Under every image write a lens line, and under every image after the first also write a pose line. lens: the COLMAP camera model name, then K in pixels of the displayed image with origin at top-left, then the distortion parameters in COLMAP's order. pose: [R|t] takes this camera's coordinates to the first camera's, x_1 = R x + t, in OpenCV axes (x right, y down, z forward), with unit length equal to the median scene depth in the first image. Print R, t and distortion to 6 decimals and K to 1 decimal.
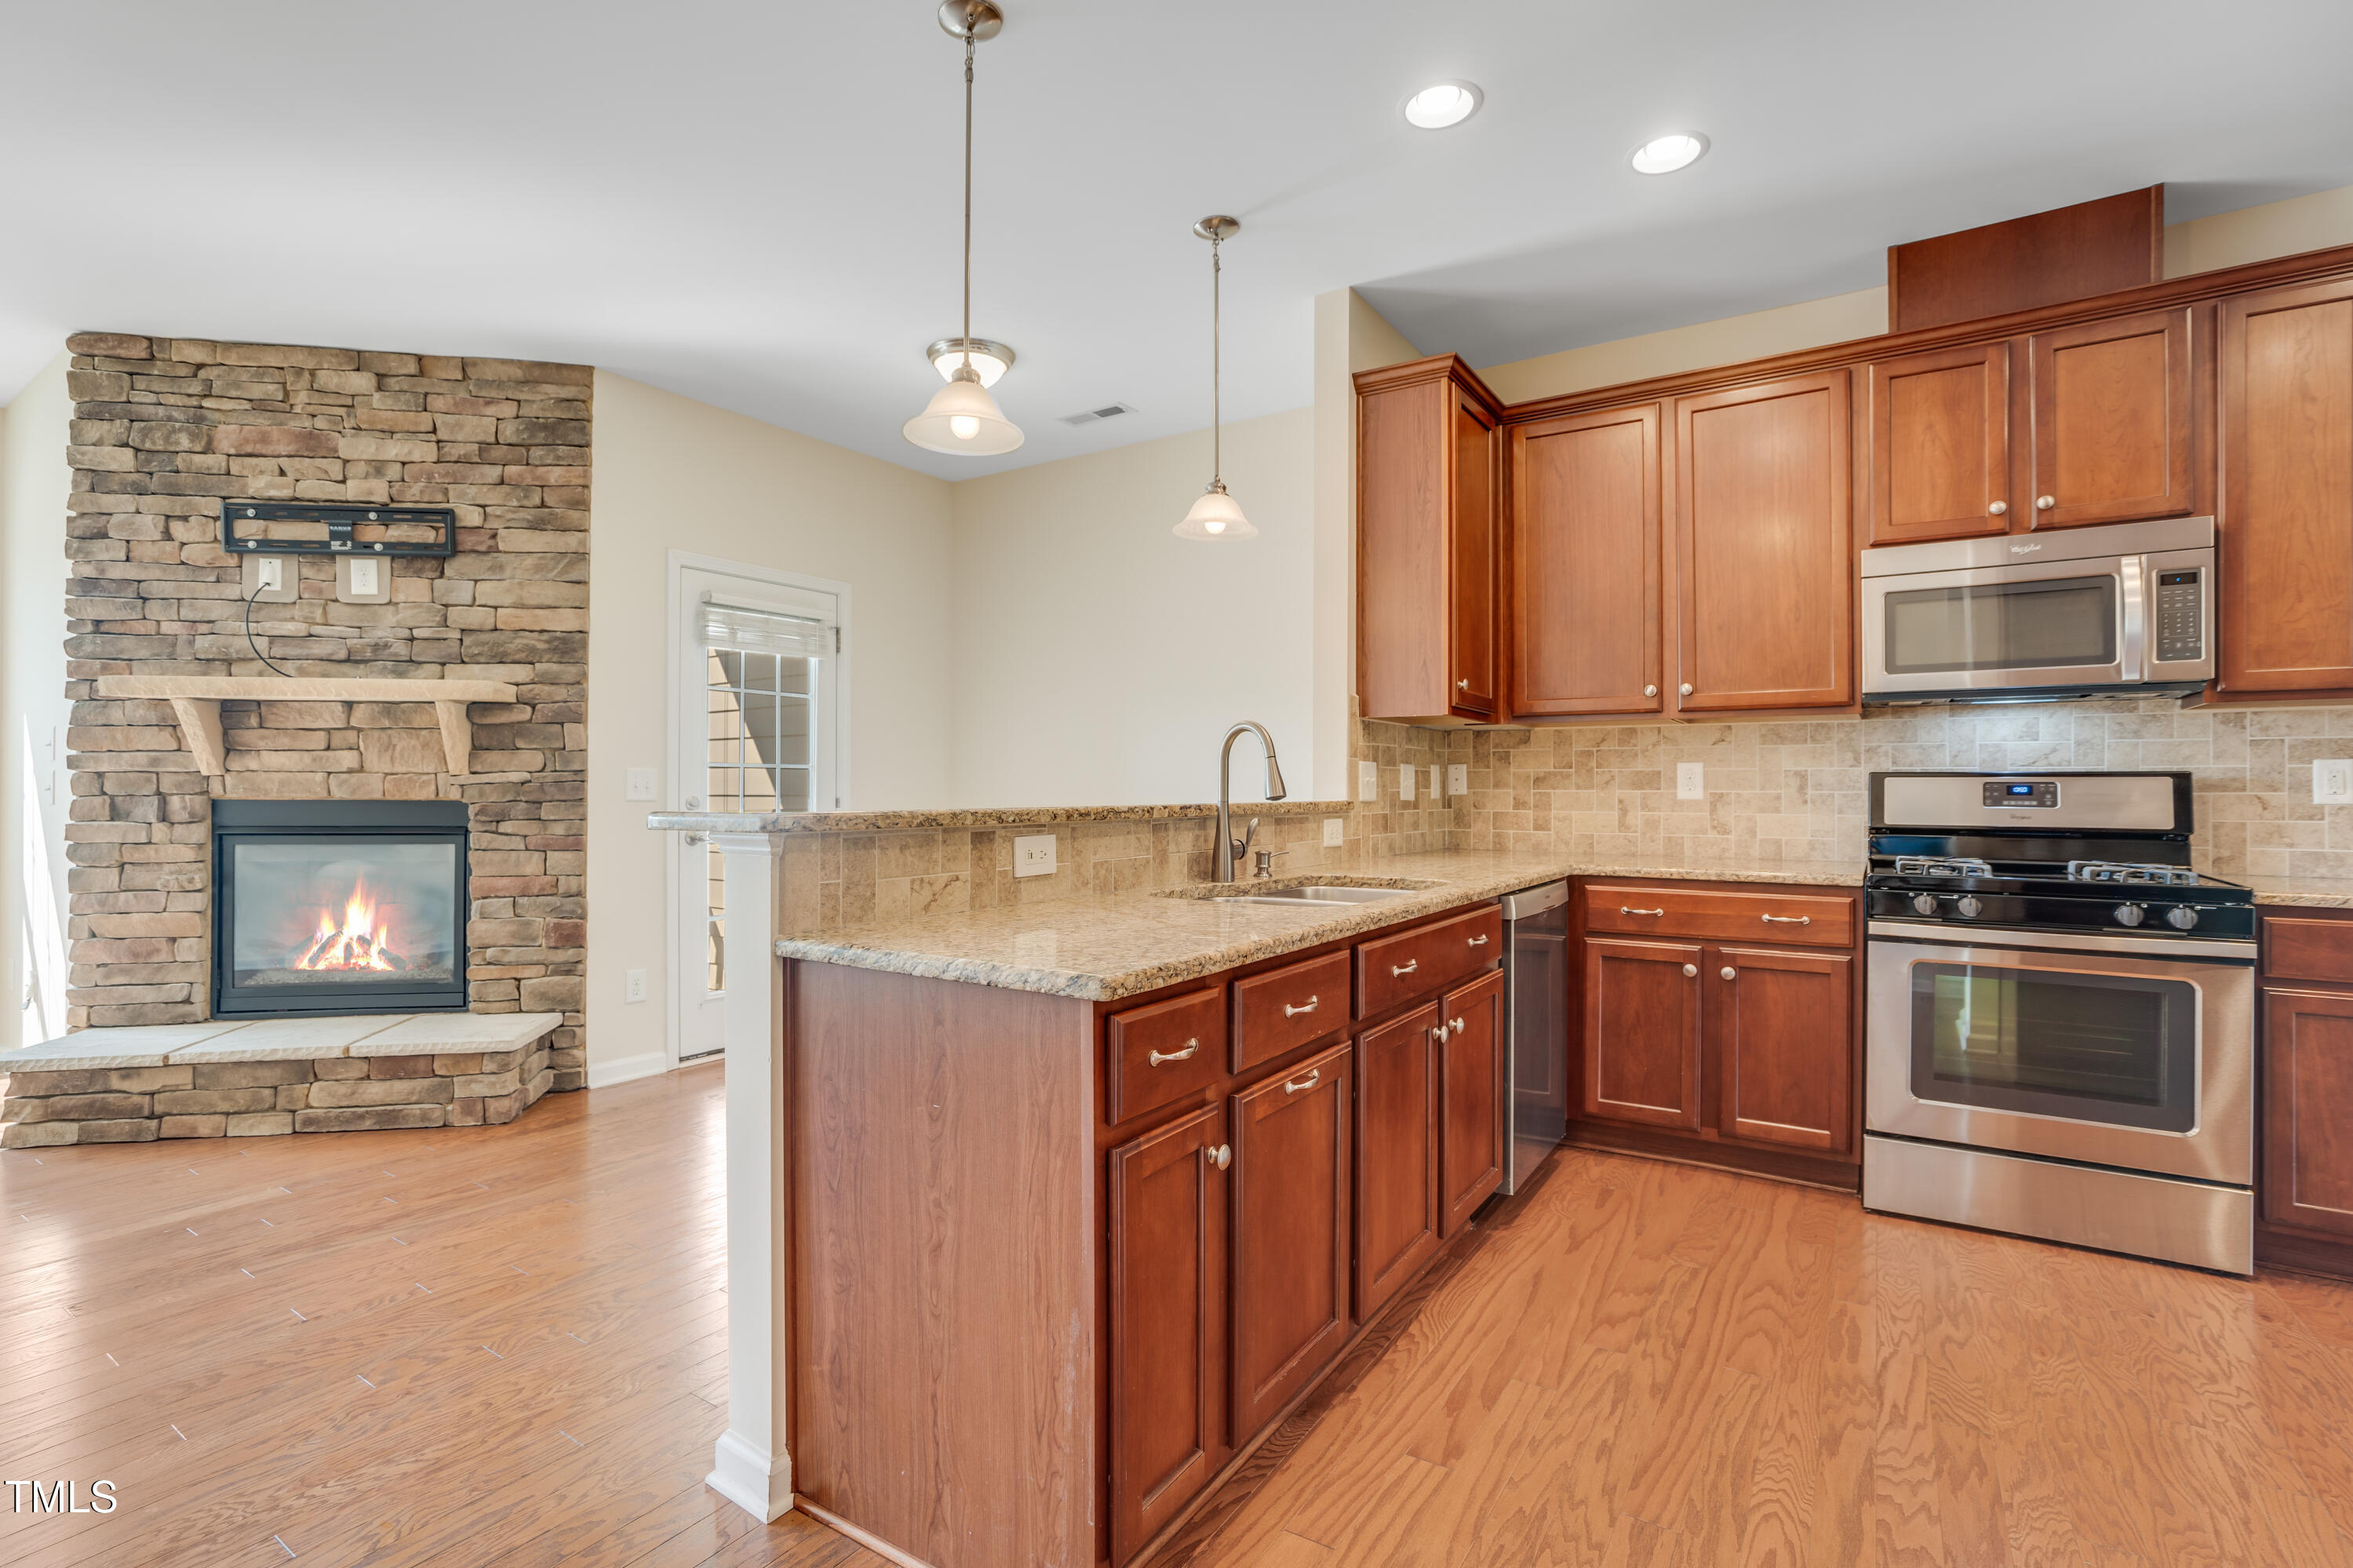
lens RADIAL K [[1095.0, 0, 1175.0], [0, 1095.0, 790.6], [0, 0, 1]] dist [-0.047639, 0.024371]
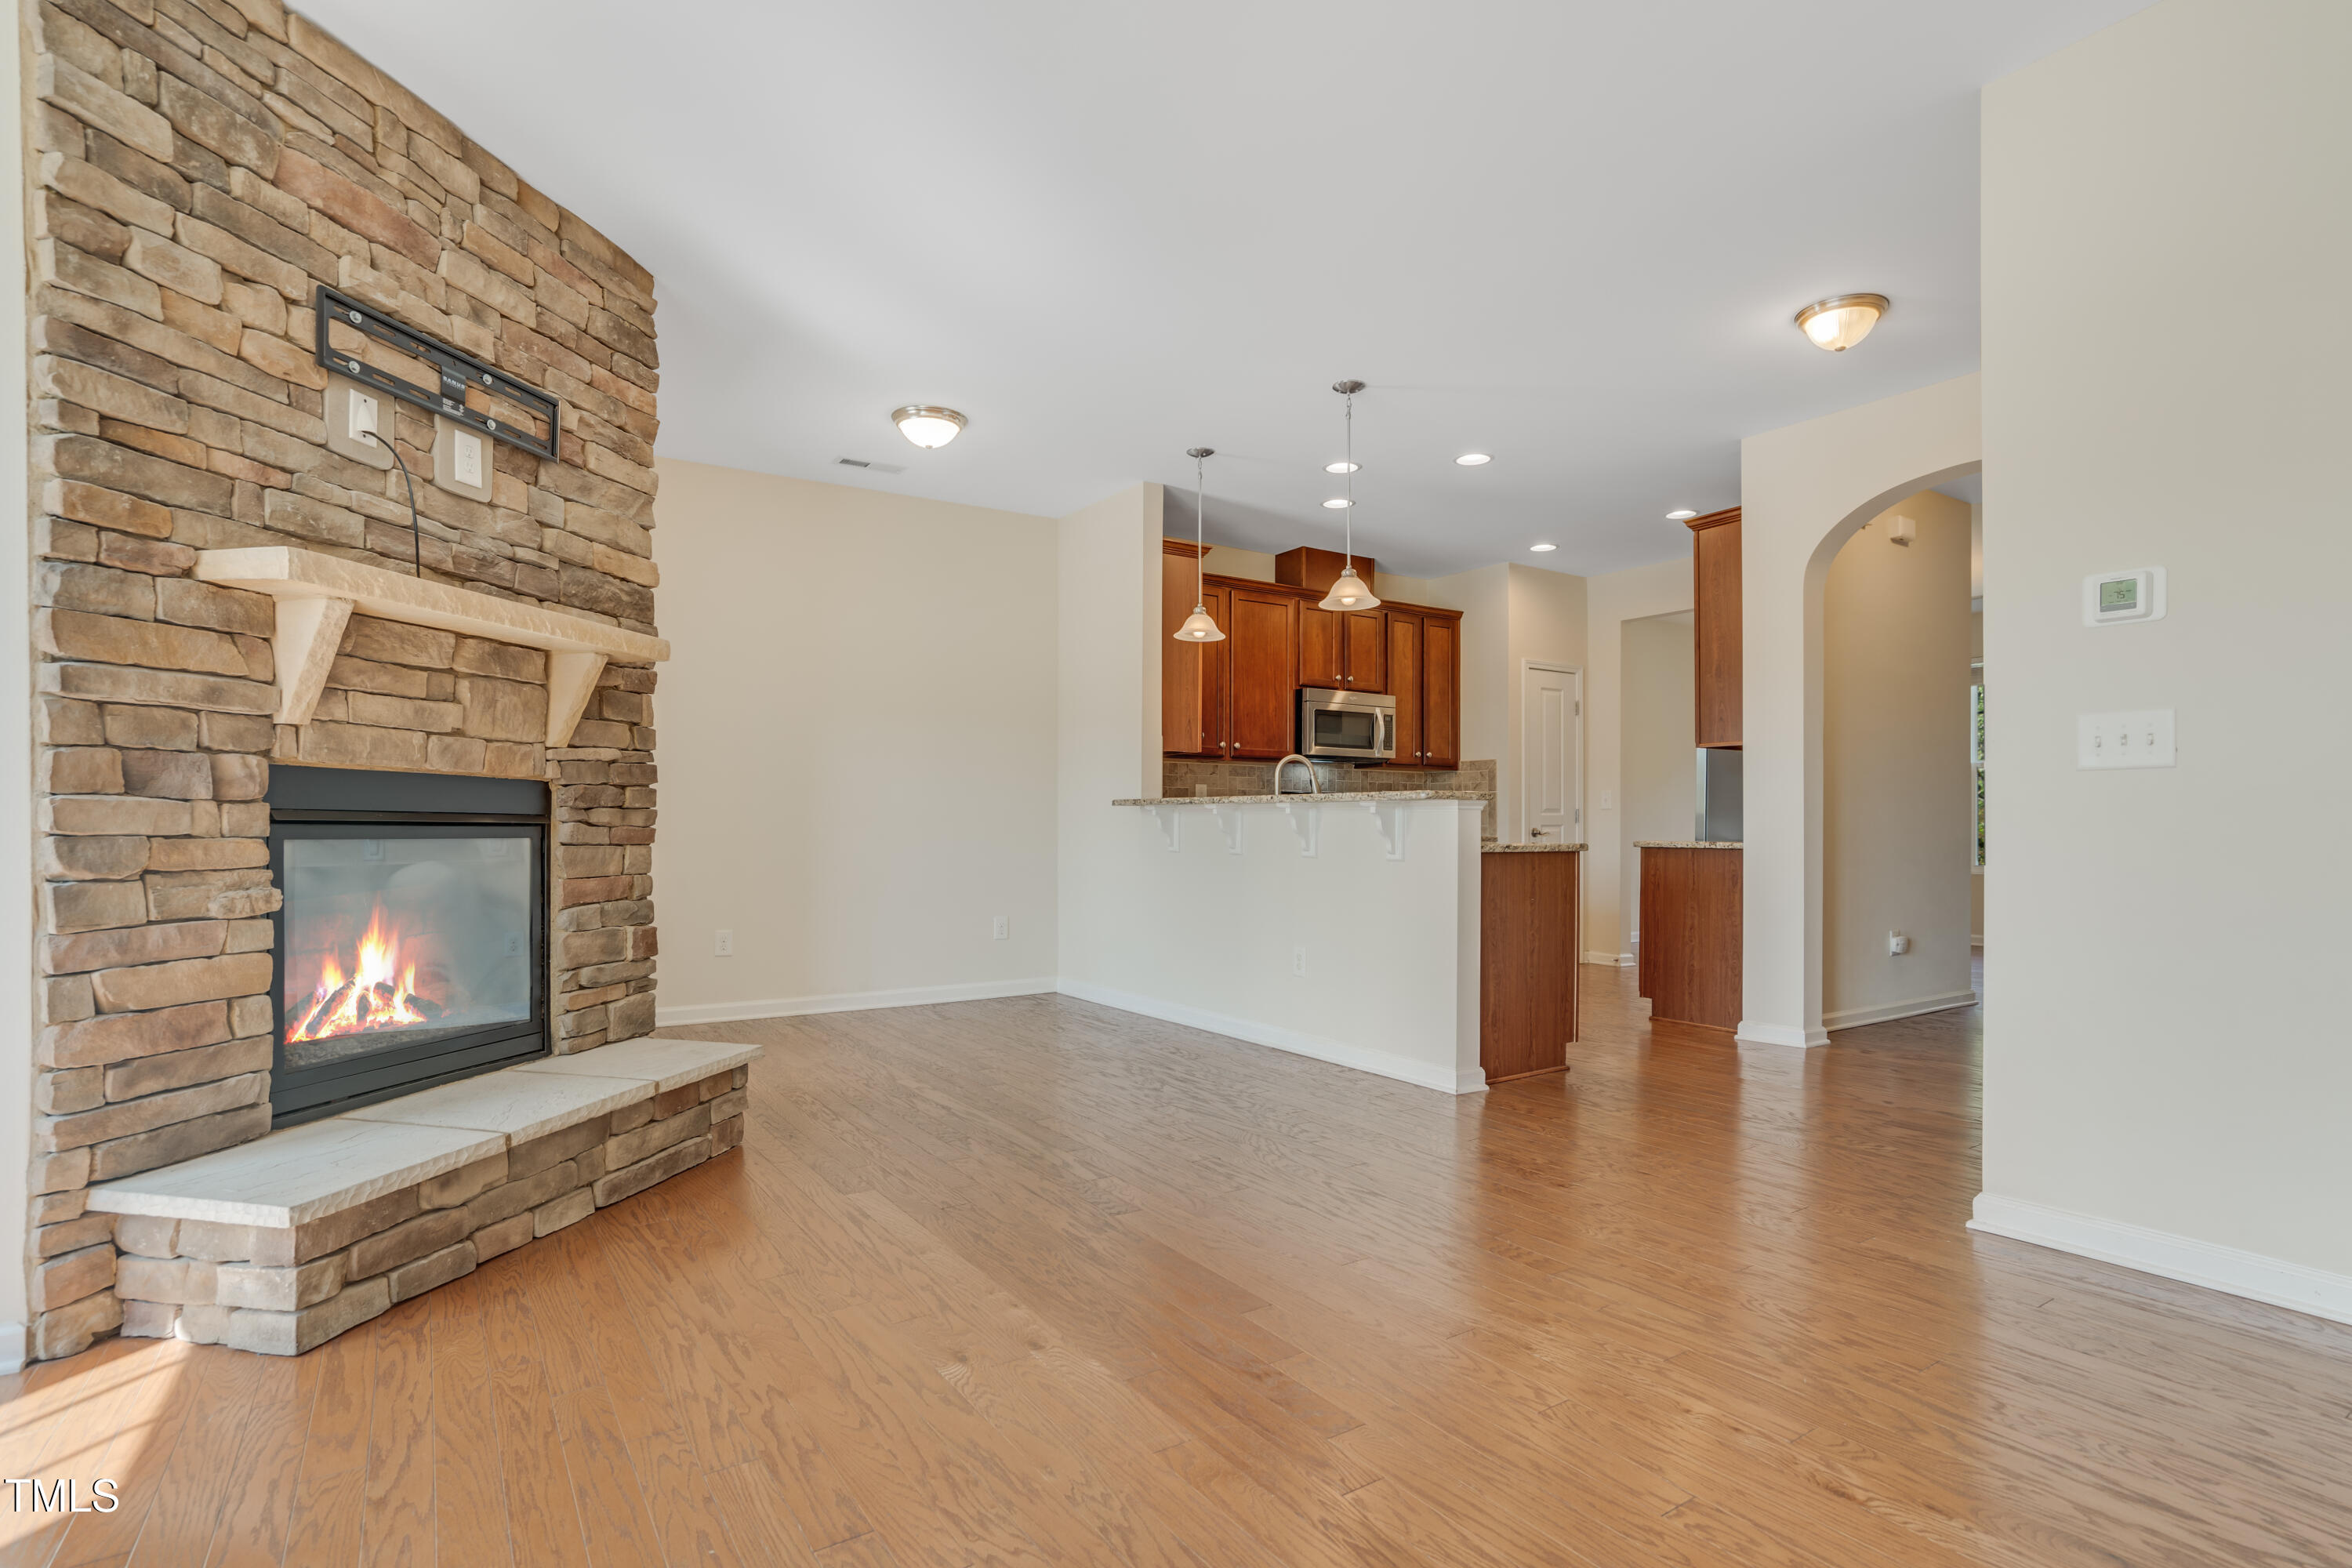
lens RADIAL K [[1156.4, 0, 1172.3], [0, 1156.4, 831.0], [0, 0, 1]] dist [-0.040482, 0.029109]
pose [[0.387462, -0.003874, 0.921878, -1.314767], [-0.000812, 0.999989, 0.004544, 0.043275], [-0.921885, -0.002509, 0.387455, 0.290457]]
